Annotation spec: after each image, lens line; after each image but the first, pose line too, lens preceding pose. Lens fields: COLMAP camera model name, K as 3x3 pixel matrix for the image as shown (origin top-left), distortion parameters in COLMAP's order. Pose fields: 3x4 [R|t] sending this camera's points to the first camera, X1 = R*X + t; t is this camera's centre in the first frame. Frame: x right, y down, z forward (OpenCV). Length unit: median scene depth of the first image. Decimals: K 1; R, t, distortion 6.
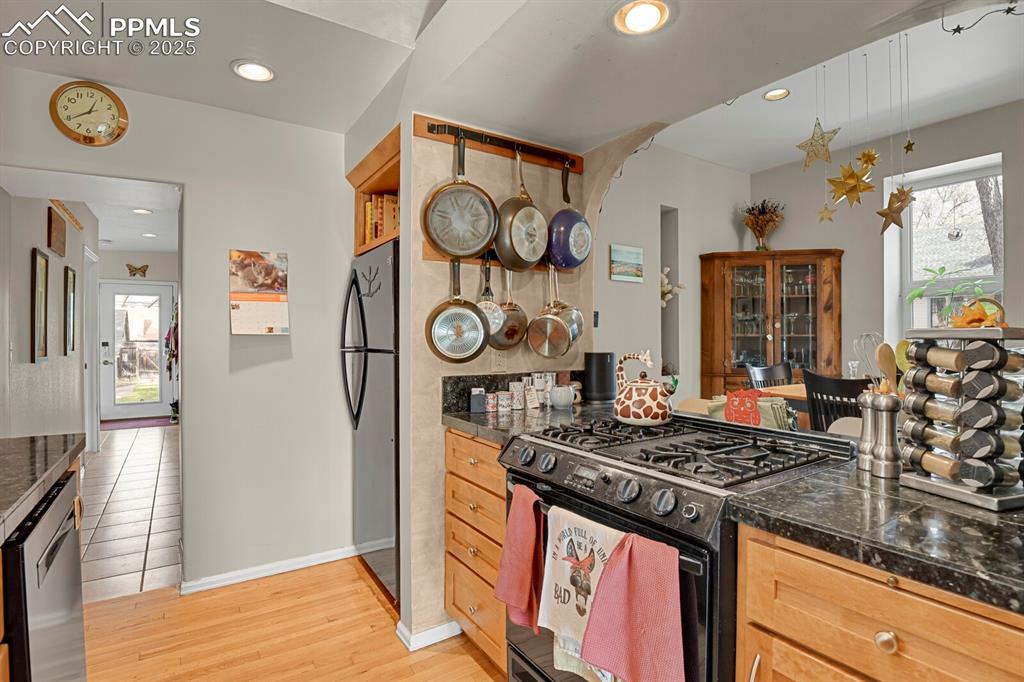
lens RADIAL K [[502.9, 0, 516.3], [0, 502.9, 338.6], [0, 0, 1]] dist [-0.029327, -0.000476]
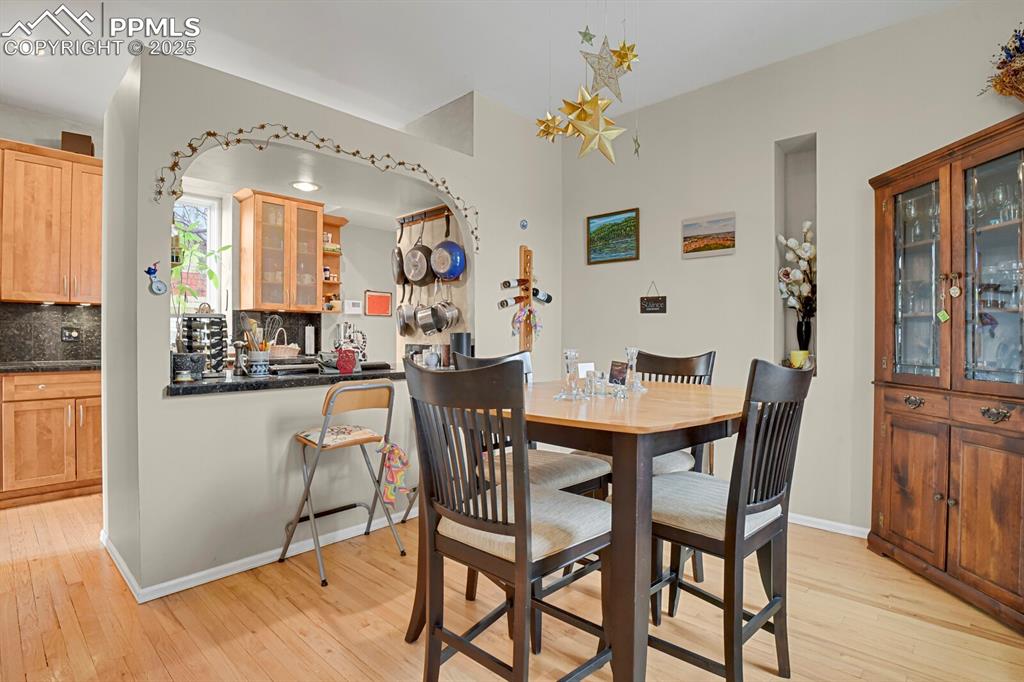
lens RADIAL K [[502.9, 0, 516.3], [0, 502.9, 338.6], [0, 0, 1]] dist [-0.029327, -0.000476]
pose [[0.242705, 0.001173, -0.970099, 0.896351], [-0.007195, 0.999974, -0.000591, 0.024433], [0.970073, 0.007123, 0.242707, 0.447516]]
